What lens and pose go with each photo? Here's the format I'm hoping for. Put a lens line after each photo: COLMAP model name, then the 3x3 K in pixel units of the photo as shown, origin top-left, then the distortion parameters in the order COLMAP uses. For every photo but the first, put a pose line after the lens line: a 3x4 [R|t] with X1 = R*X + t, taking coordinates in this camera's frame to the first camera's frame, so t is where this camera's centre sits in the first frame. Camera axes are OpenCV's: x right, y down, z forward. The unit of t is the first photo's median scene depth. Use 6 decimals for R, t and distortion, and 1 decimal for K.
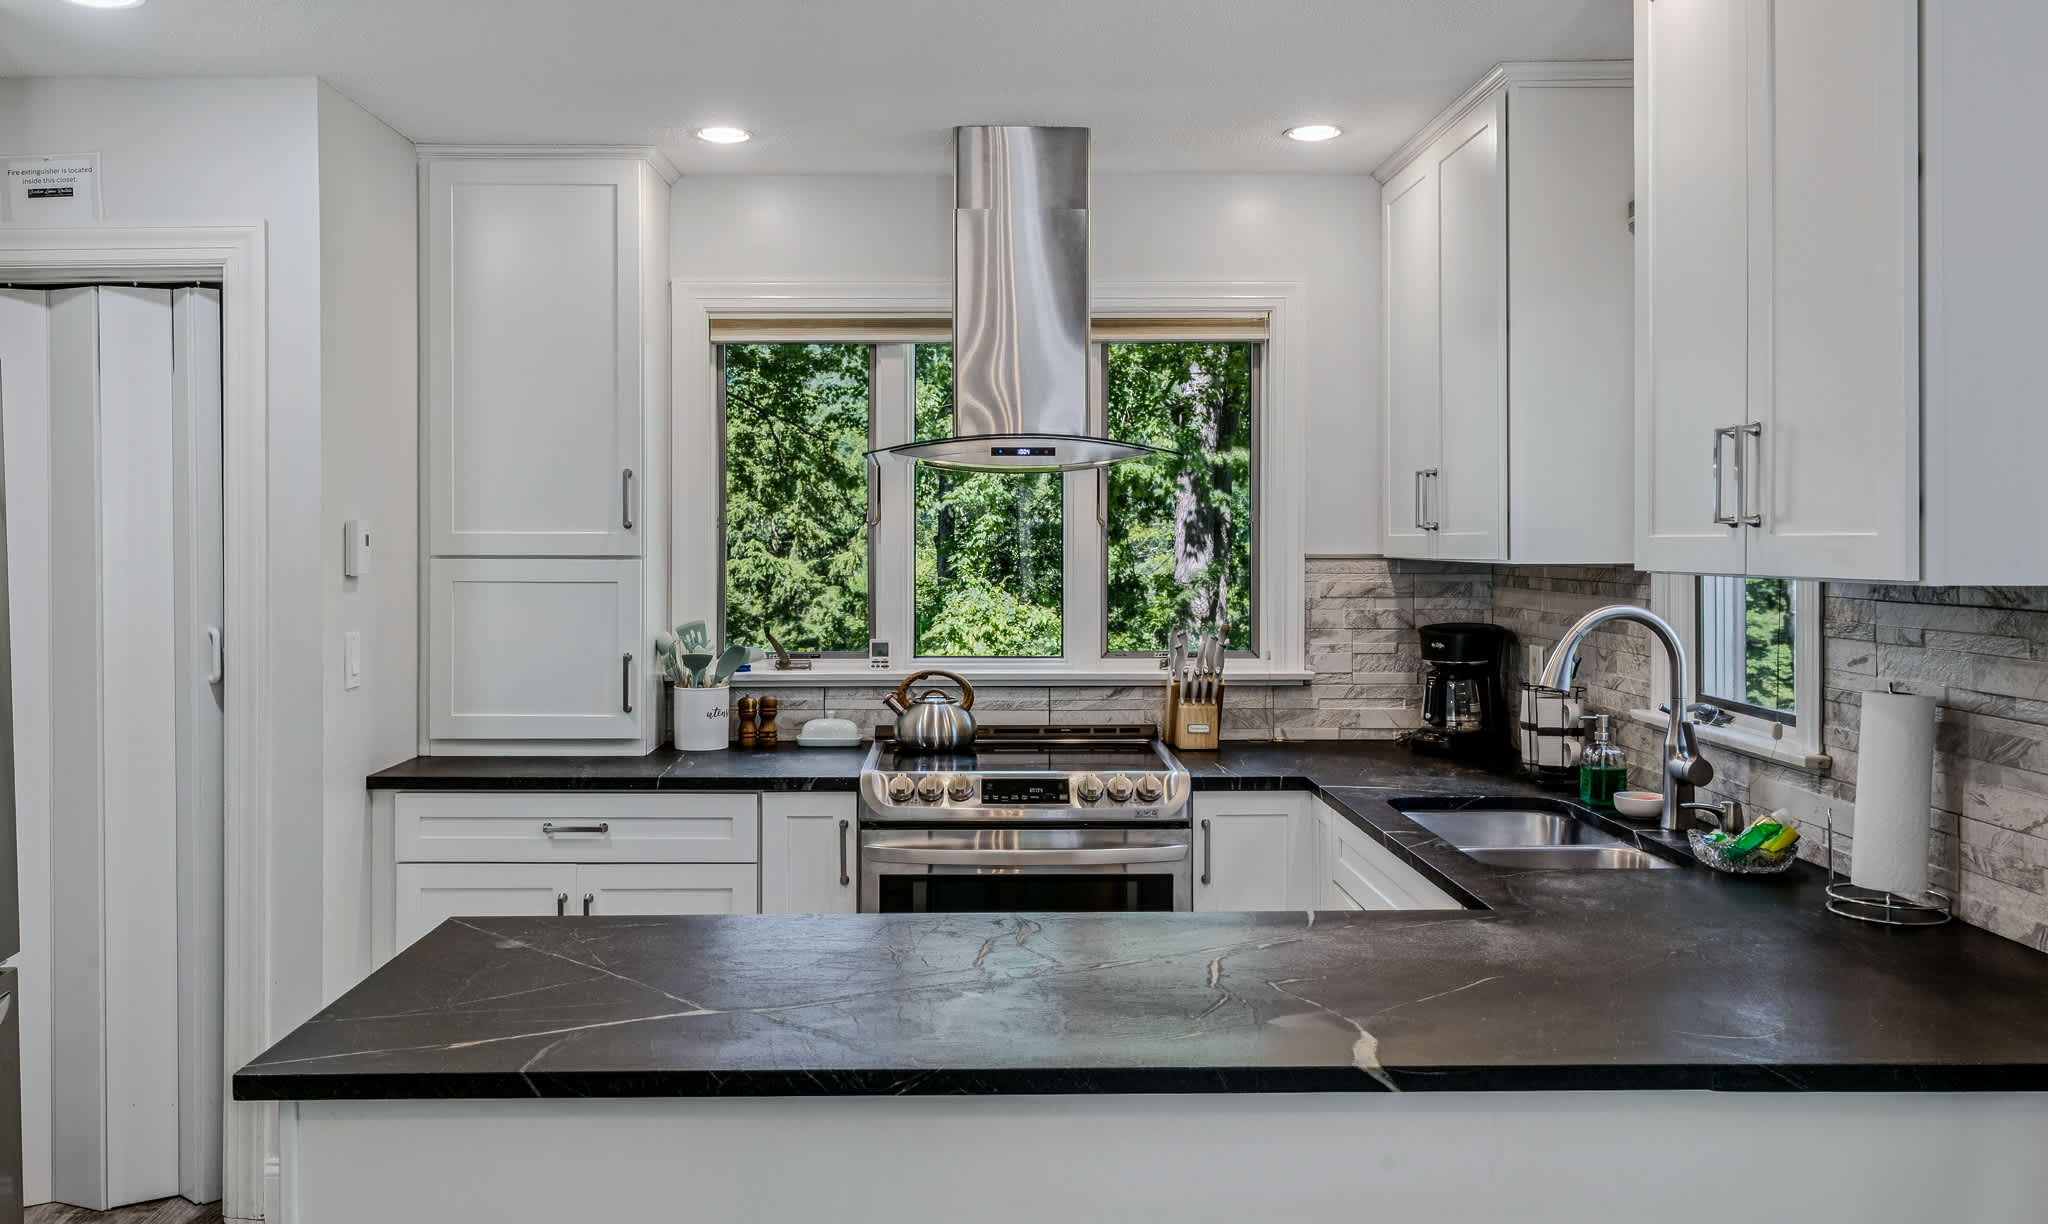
lens RADIAL K [[1587.8, 0, 969.8], [0, 1587.8, 539.8], [0, 0, 1]] dist [0.003843, 0.007727]
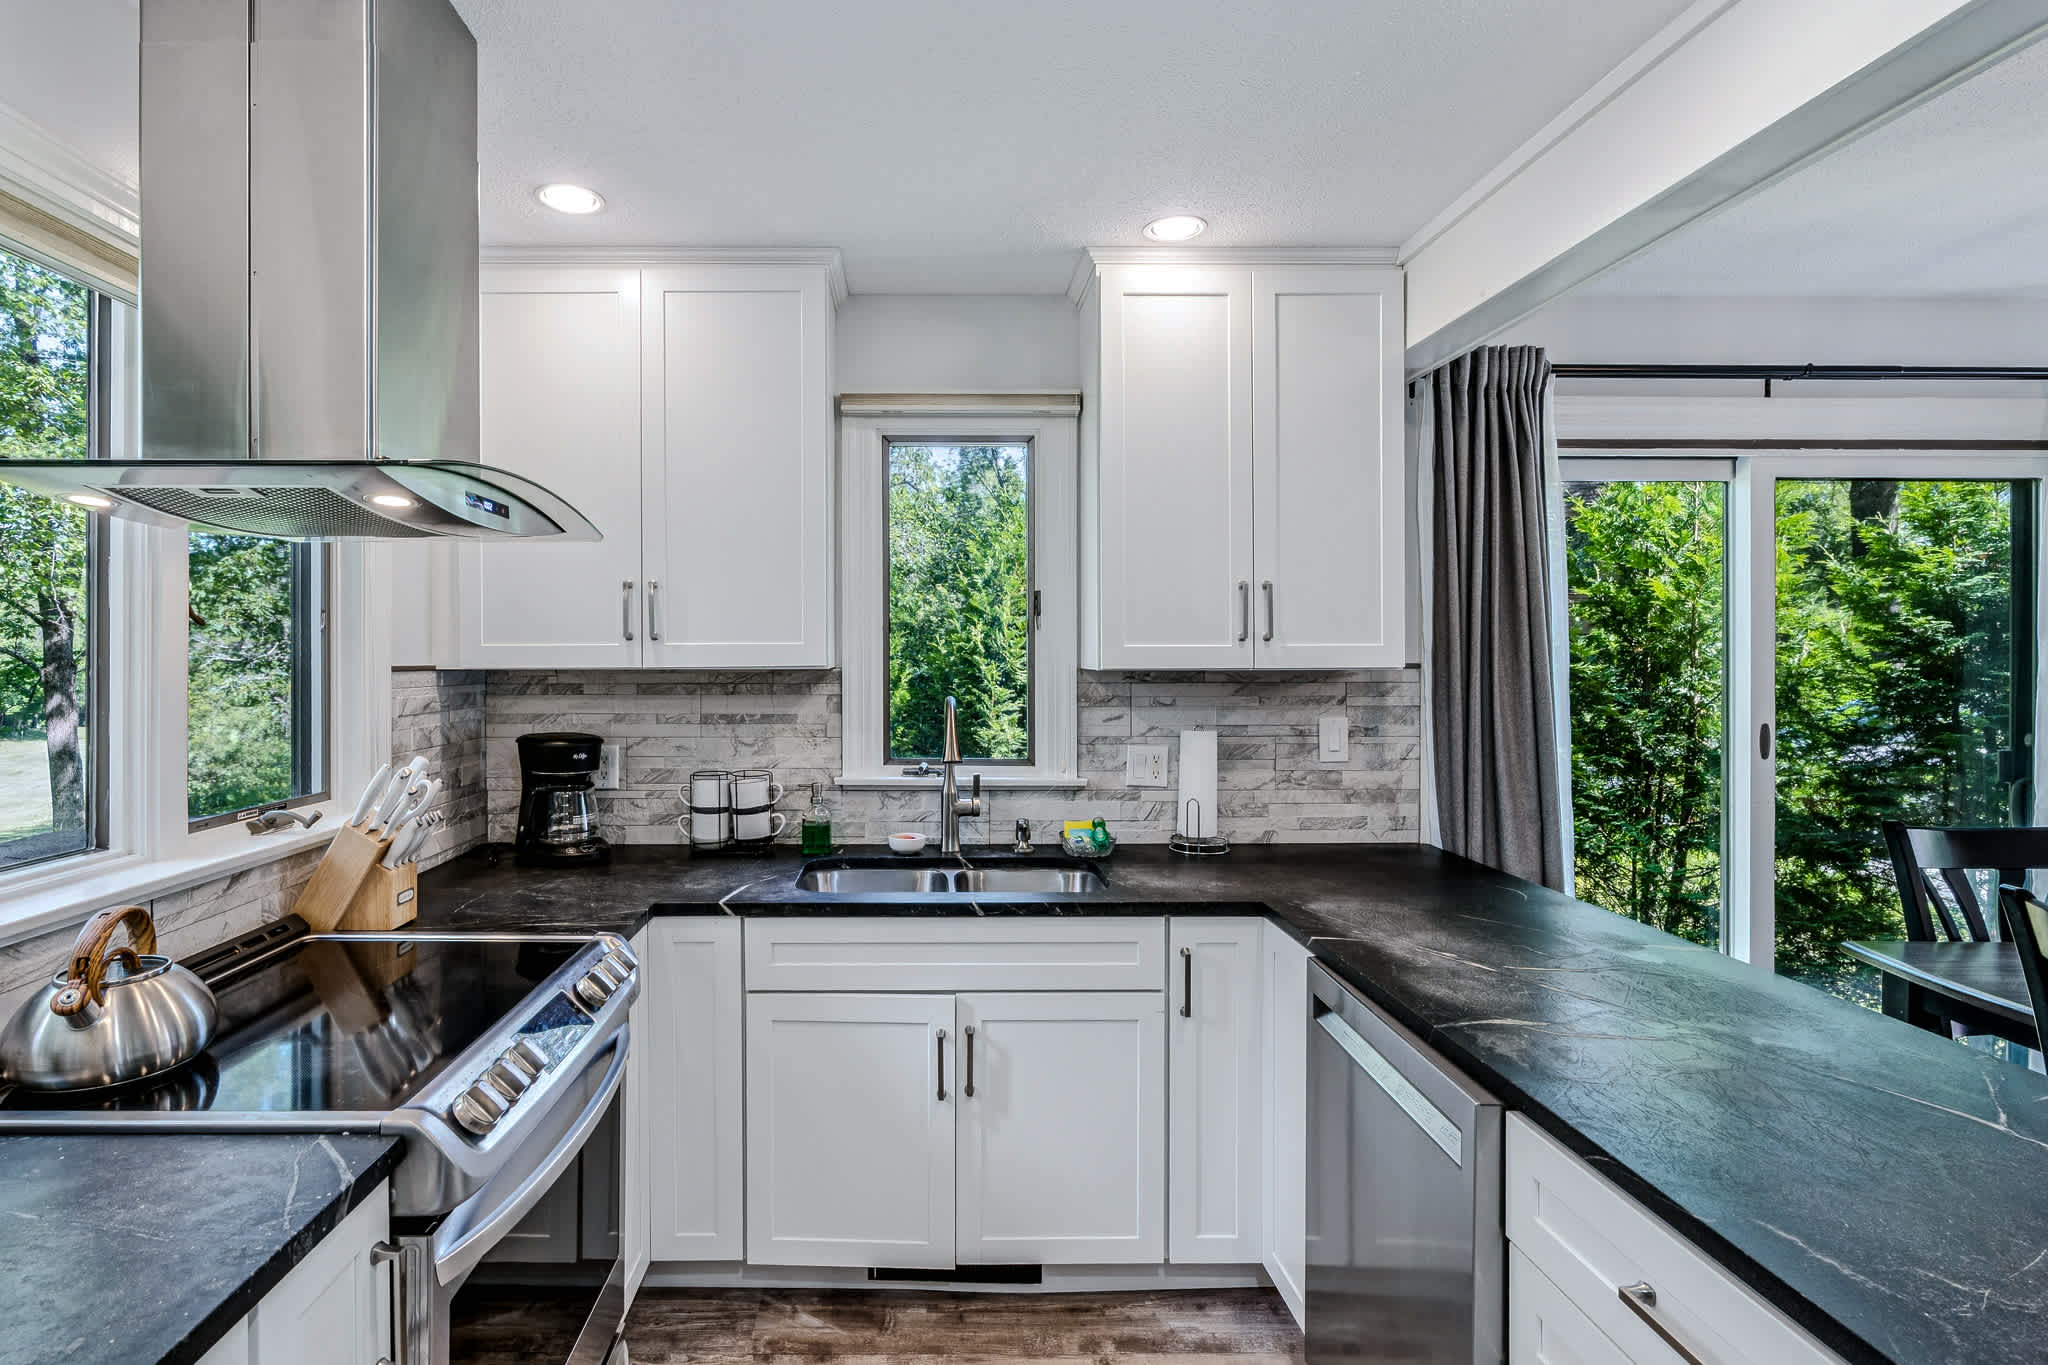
lens RADIAL K [[1001.8, 0, 927.7], [0, 1001.8, 661.3], [0, 0, 1]] dist [-0.014950, -0.000921]
pose [[-0.008543, -0.006782, 0.999941, -0.357315], [0.002122, 0.999975, 0.006800, 0.003829], [-0.999961, 0.002180, -0.008529, 0.807295]]
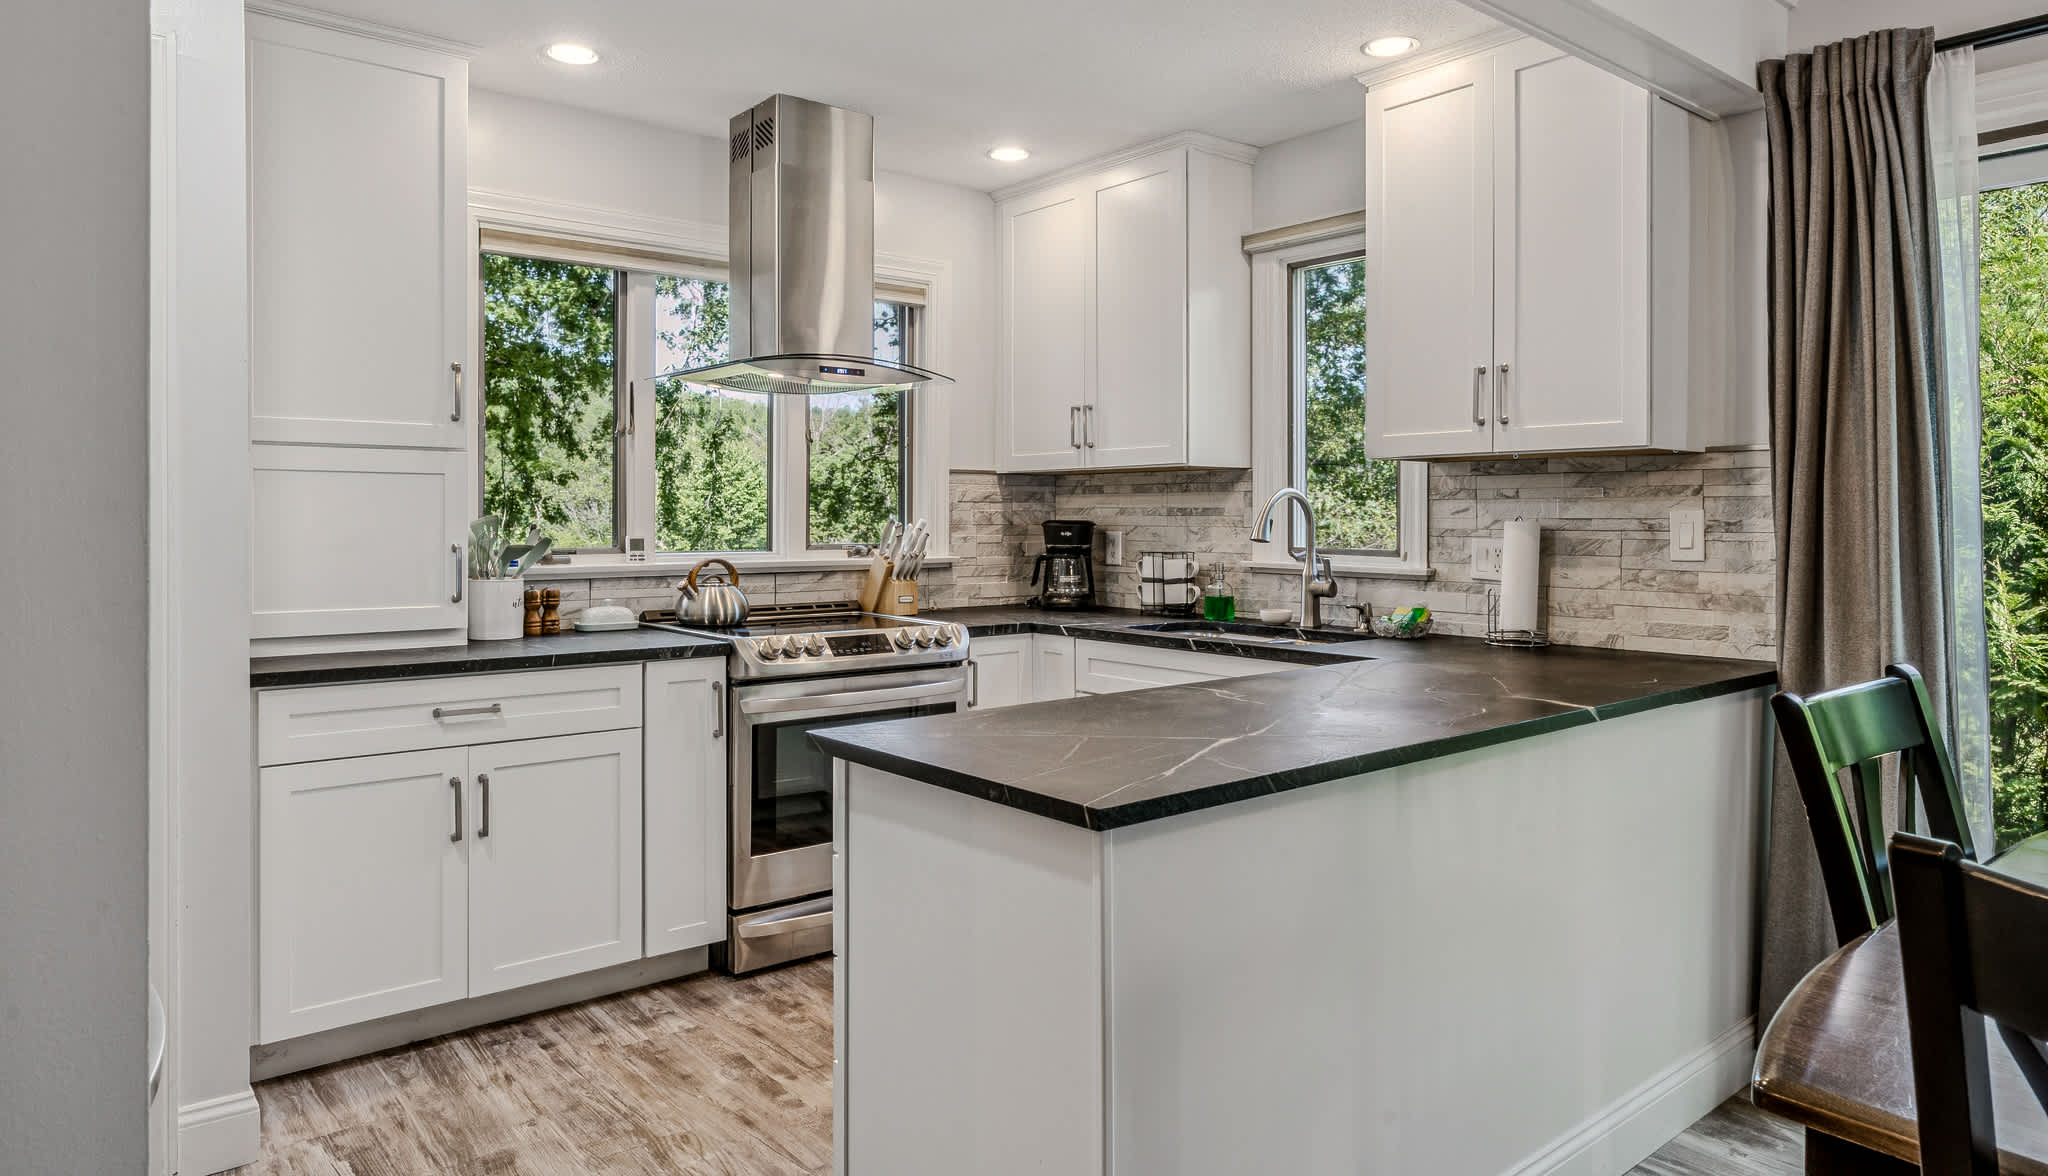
lens RADIAL K [[1265.1, 0, 1032.0], [0, 1265.1, 529.6], [0, 0, 1]] dist [-0.004398, 0.002191]
pose [[0.773232, -0.004261, 0.634108, -0.460585], [-0.001672, 0.999960, 0.008759, 0.056609], [-0.634120, -0.007833, 0.773195, 0.147162]]
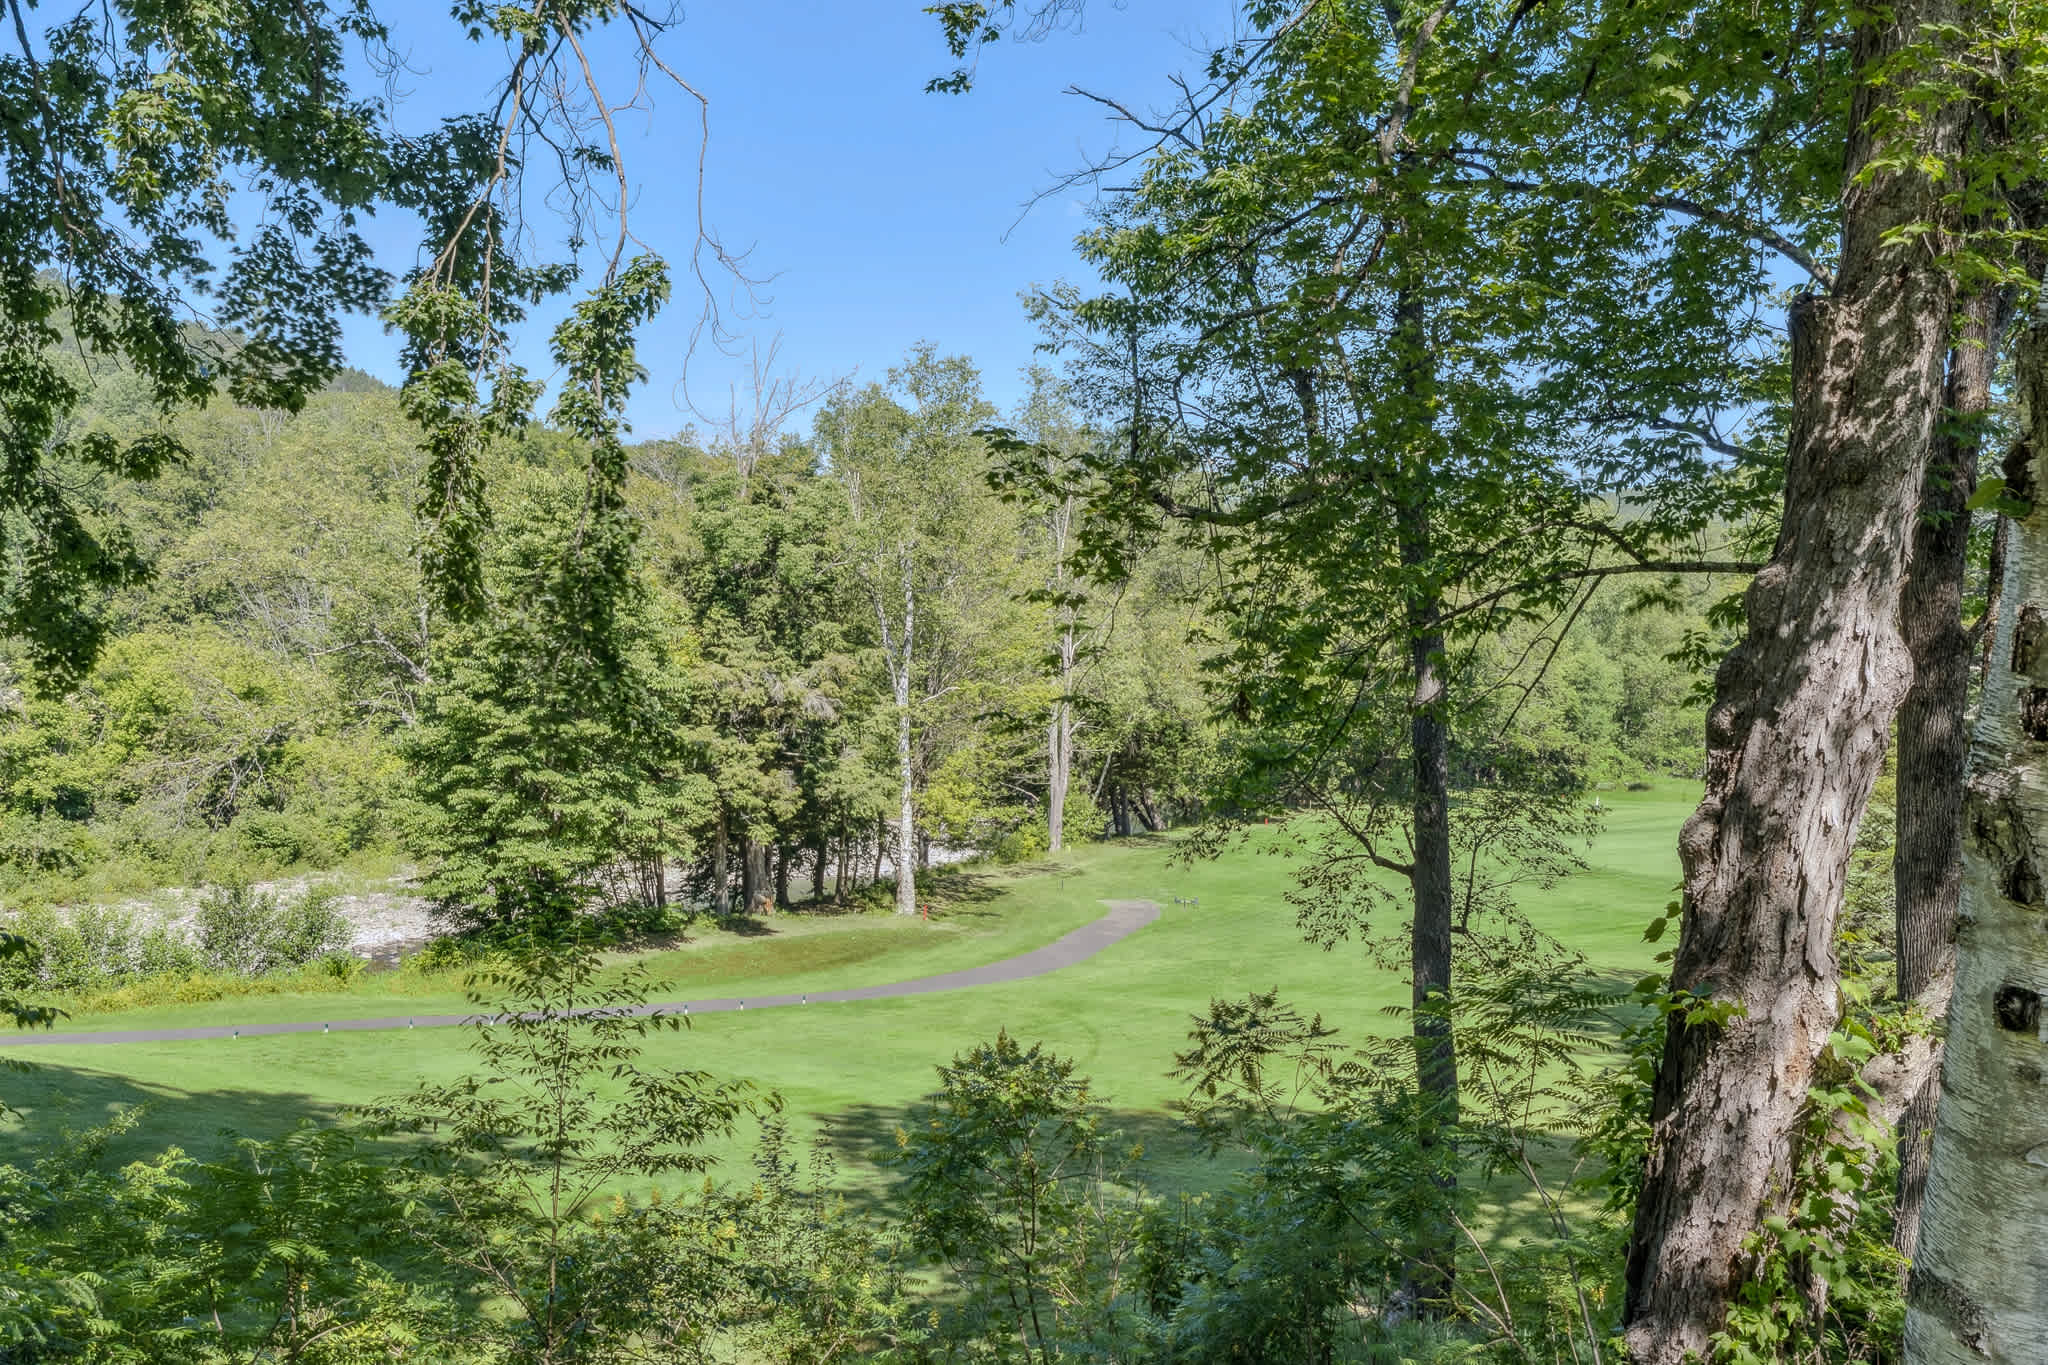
lens RADIAL K [[1932.4, 0, 977.3], [0, 1932.4, 724.9], [0, 0, 1]] dist [0.010113, 0.000000]
pose [[0.776657, 0.012234, 0.629805, 1.014281], [-0.041113, 0.998664, 0.031300, 0.173244], [-0.628580, -0.050203, 0.776123, 3.607093]]
